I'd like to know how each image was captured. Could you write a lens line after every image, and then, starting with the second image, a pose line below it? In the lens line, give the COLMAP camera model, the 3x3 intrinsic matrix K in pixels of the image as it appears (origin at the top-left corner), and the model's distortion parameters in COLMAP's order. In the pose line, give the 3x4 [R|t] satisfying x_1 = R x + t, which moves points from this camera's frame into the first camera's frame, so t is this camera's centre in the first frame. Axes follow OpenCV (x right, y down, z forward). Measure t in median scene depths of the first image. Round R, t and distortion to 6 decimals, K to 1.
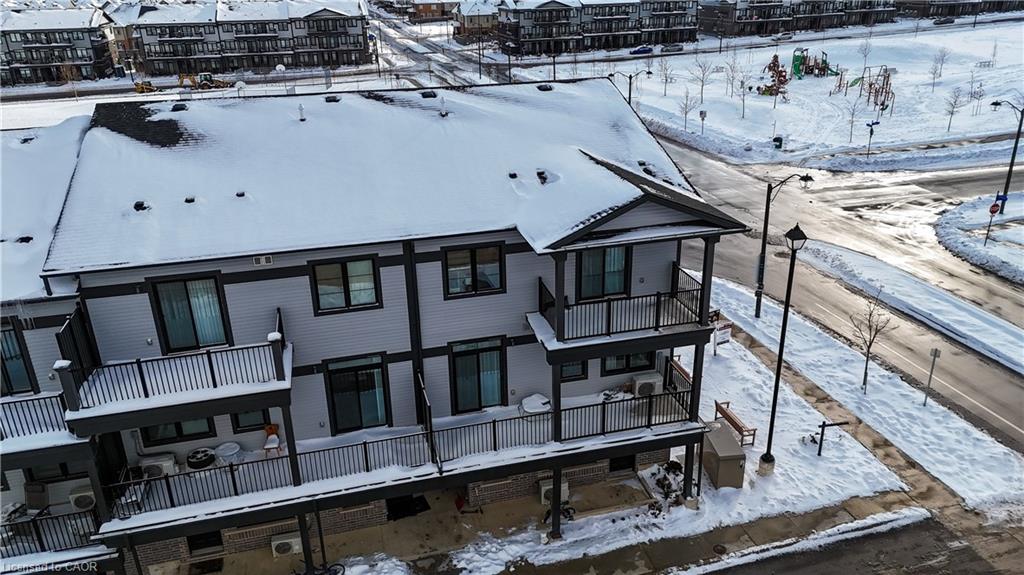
lens RADIAL K [[747.8, 0, 512.0], [0, 747.8, 287.5], [0, 0, 1]] dist [0.076344, -0.056554]
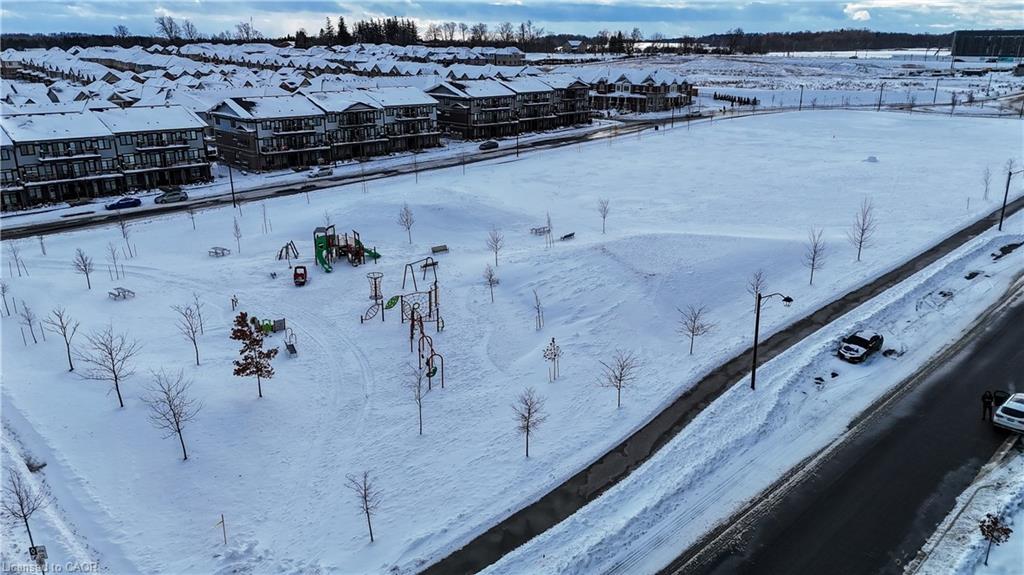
lens RADIAL K [[756.7, 0, 512.0], [0, 756.7, 287.5], [0, 0, 1]] dist [0.080790, -0.068542]
pose [[0.867802, -0.126366, 0.480574, 0.129204], [0.171061, 0.983983, -0.050159, -0.136228], [-0.466538, 0.125736, 0.875519, 0.206823]]
